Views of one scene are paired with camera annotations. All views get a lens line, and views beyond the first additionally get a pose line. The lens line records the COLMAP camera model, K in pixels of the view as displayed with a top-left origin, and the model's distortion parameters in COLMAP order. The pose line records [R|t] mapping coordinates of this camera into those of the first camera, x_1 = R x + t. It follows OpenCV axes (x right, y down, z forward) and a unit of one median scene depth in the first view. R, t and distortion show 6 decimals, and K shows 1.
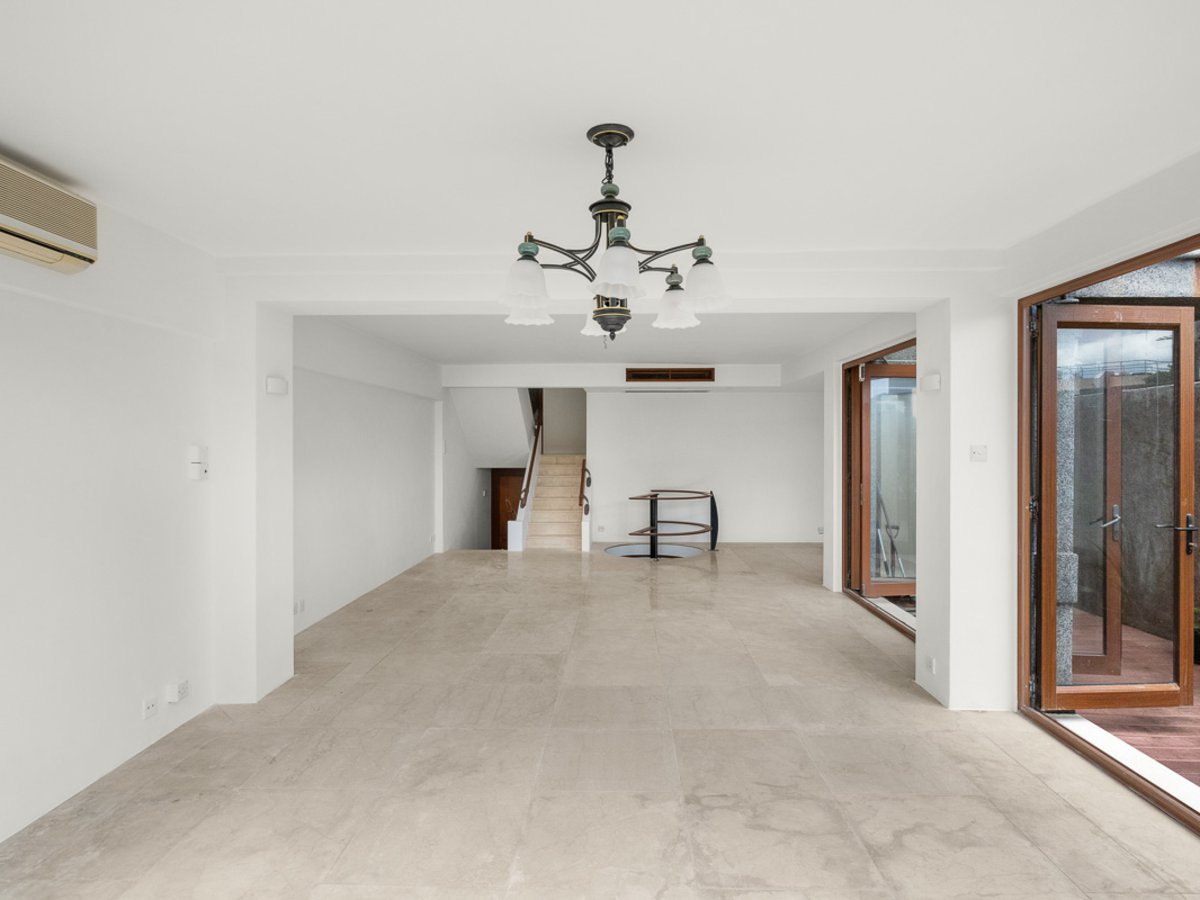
lens RADIAL K [[592.5, 0, 601.4], [0, 592.5, 448.7], [0, 0, 1]] dist [0.002846, 0.000138]
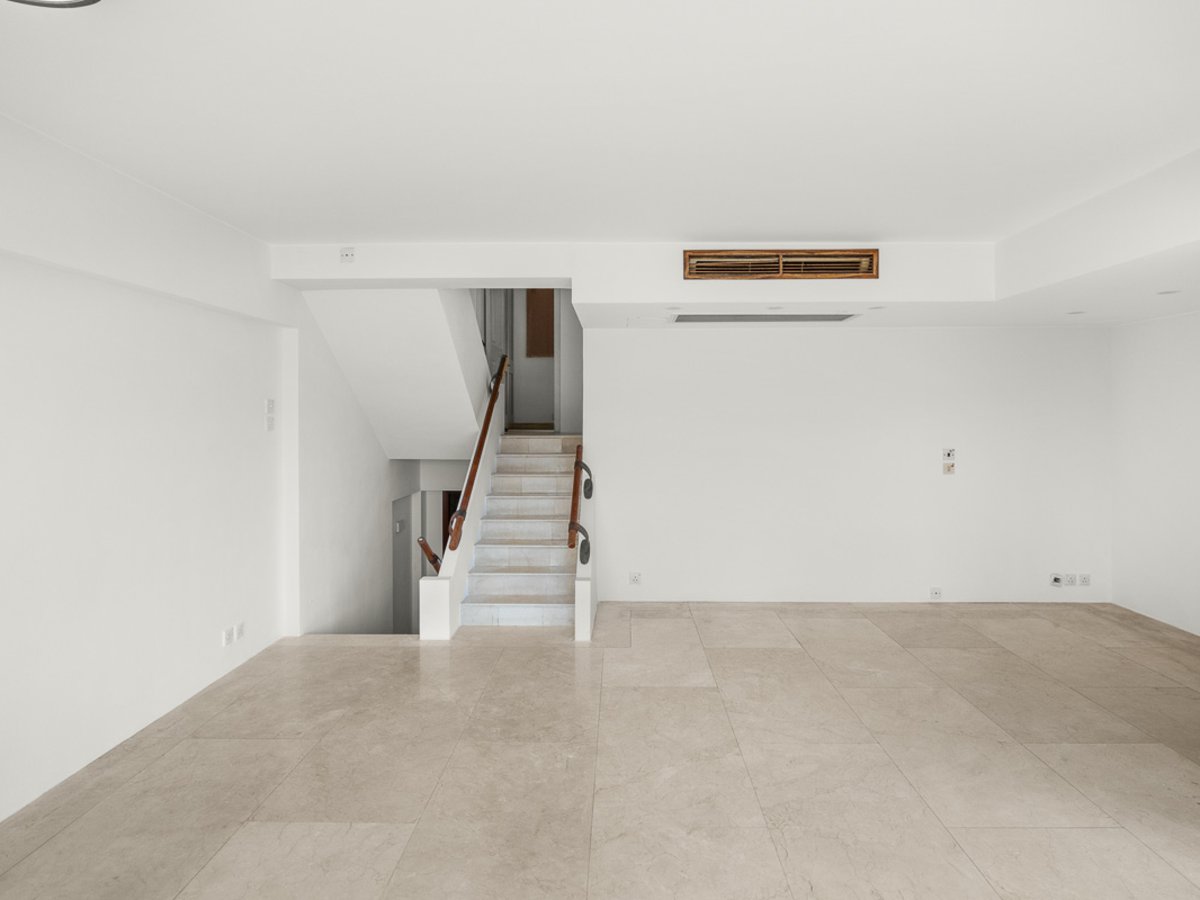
lens RADIAL K [[592.5, 0, 597.6], [0, 592.5, 455.1], [0, 0, 1]] dist [0.002846, 0.000138]
pose [[0.999936, 0.004958, 0.010206, -0.019683], [-0.005883, 0.995684, 0.092620, -0.022457], [-0.009702, -0.092674, 0.995649, 0.516868]]
